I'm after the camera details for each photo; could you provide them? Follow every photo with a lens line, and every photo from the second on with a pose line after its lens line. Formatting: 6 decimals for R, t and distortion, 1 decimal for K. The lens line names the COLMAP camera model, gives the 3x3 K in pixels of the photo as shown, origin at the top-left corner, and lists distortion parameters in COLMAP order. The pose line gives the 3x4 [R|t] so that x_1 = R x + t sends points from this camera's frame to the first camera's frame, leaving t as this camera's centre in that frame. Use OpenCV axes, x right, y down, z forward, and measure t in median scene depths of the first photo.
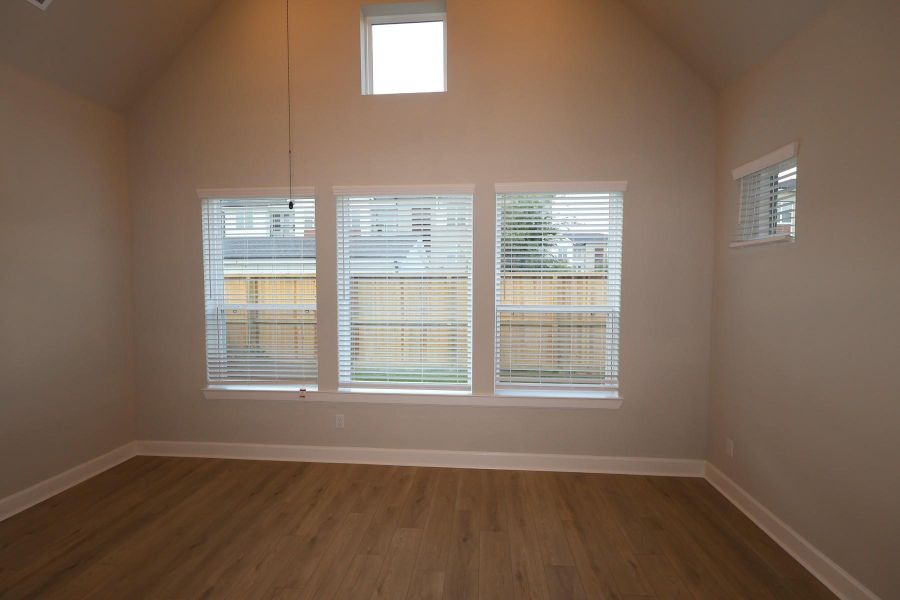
lens RADIAL K [[409.9, 0, 450.0], [0, 409.9, 300.0], [0, 0, 1]] dist [-0.000423, 0.000113]
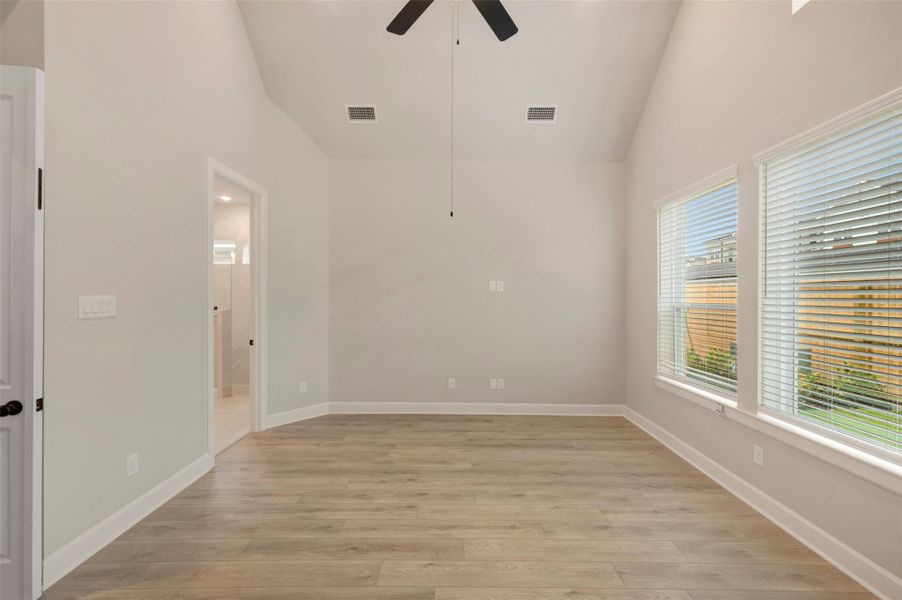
lens RADIAL K [[367.5, 0, 462.6], [0, 367.5, 297.6], [0, 0, 1]] dist [0.026599, 0.000067]
pose [[0.106438, 0.002367, -0.994316, 0.459744], [-0.031892, 0.999491, -0.001035, 0.017837], [0.993808, 0.031821, 0.106460, 0.430793]]
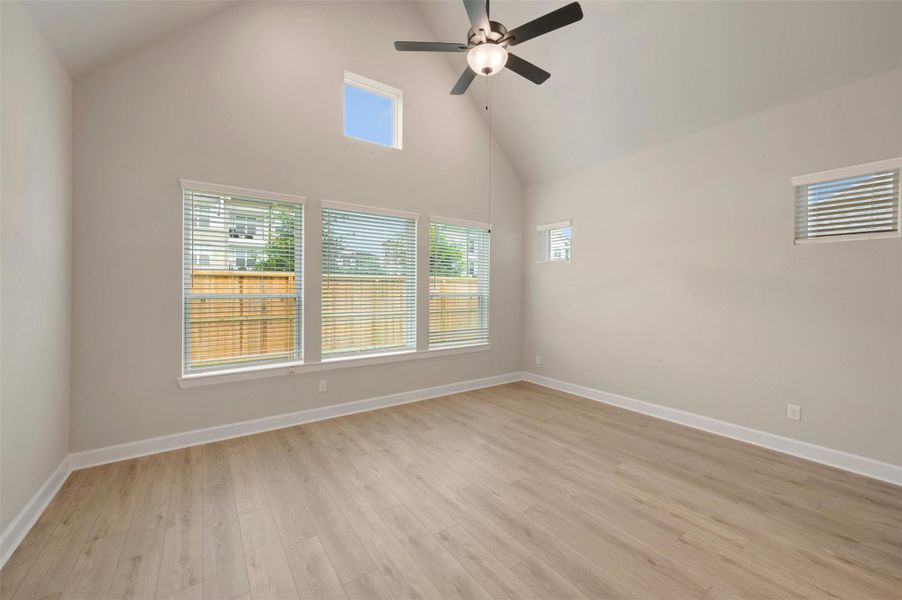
lens RADIAL K [[357.9, 0, 454.6], [0, 357.9, 290.8], [0, 0, 1]] dist [0.001245, 0.000085]
pose [[0.768572, -0.000772, 0.639763, -0.791006], [0.015505, 0.999728, -0.017420, 0.035659], [-0.639576, 0.023309, 0.768375, -0.122604]]
